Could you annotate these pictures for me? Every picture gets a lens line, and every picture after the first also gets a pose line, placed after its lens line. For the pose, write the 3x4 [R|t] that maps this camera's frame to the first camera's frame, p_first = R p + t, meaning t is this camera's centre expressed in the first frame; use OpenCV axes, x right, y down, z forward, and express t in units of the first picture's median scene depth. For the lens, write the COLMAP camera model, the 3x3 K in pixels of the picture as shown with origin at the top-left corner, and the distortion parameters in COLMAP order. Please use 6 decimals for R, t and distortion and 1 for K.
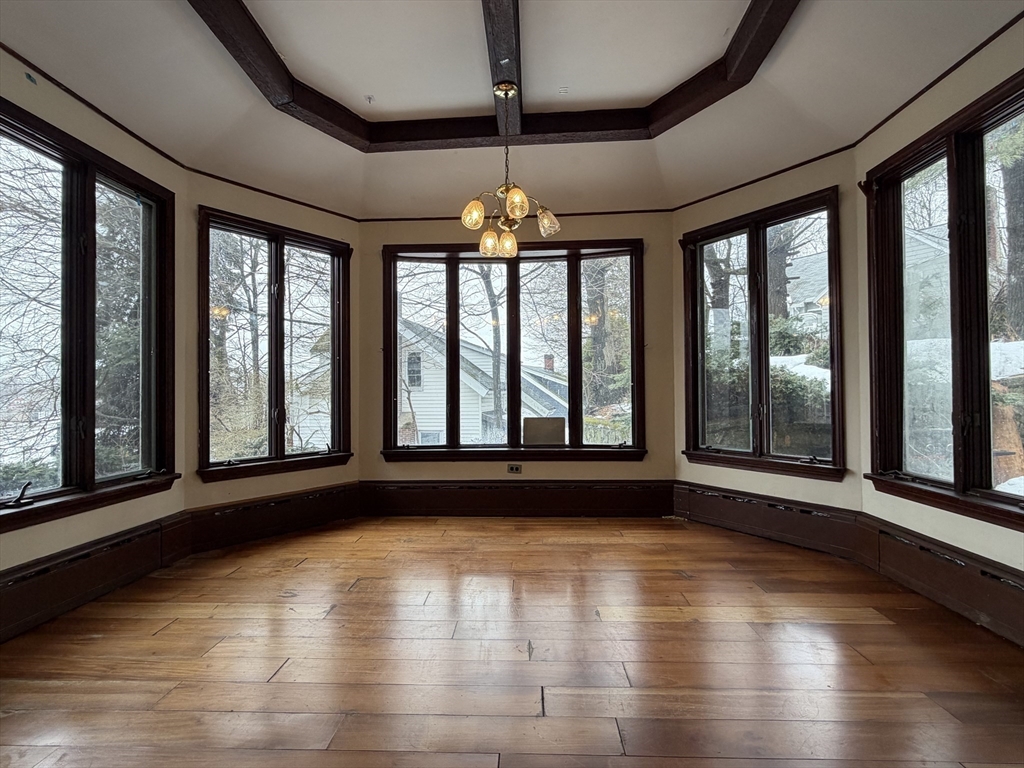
lens RADIAL K [[516.0, 0, 509.0], [0, 516.0, 383.9], [0, 0, 1]] dist [0.003530, -0.000993]
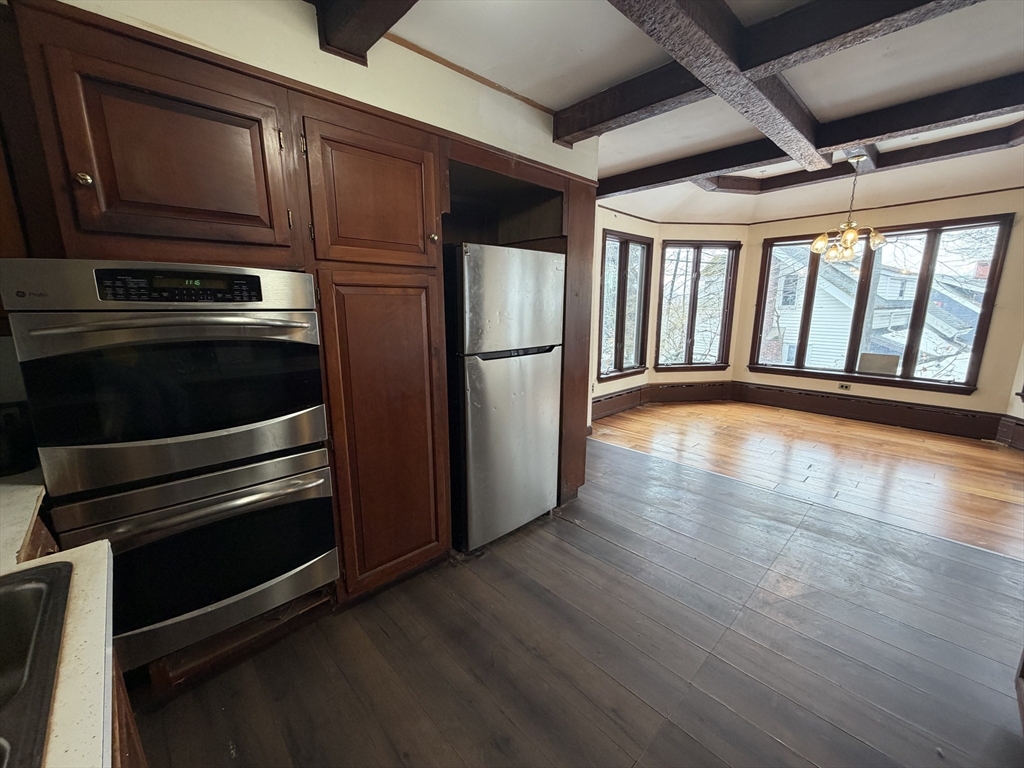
lens RADIAL K [[409.5, 0, 505.8], [0, 409.5, 386.4], [0, 0, 1]] dist [-0.003203, 0.000341]
pose [[0.708424, 0.146552, -0.690404, 0.166020], [0.010709, 0.975860, 0.218134, -0.134134], [0.705705, -0.161925, 0.689754, -0.650743]]
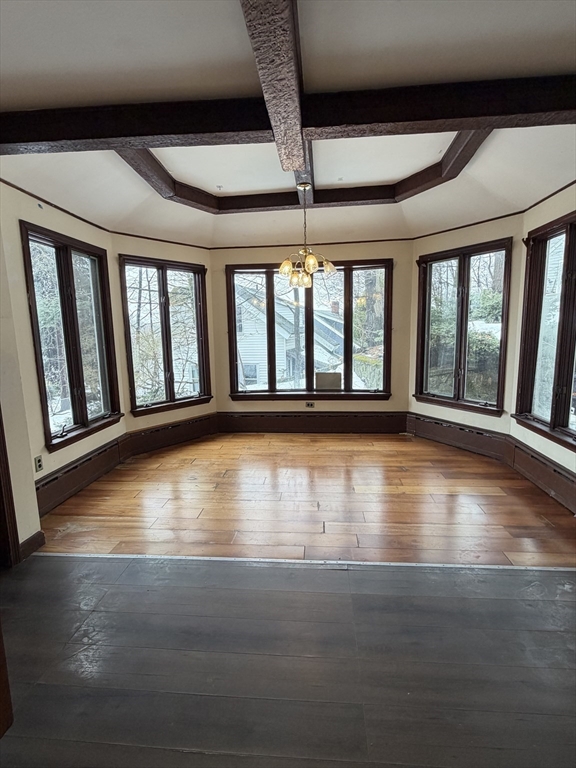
lens RADIAL K [[387.0, 0, 288.8], [0, 387.0, 384.7], [0, 0, 1]] dist [0.003530, -0.000993]
pose [[0.999057, -0.004726, -0.043170, -0.004279], [0.011704, 0.986581, 0.162852, -0.125252], [0.041821, -0.163203, 0.985706, -0.260985]]
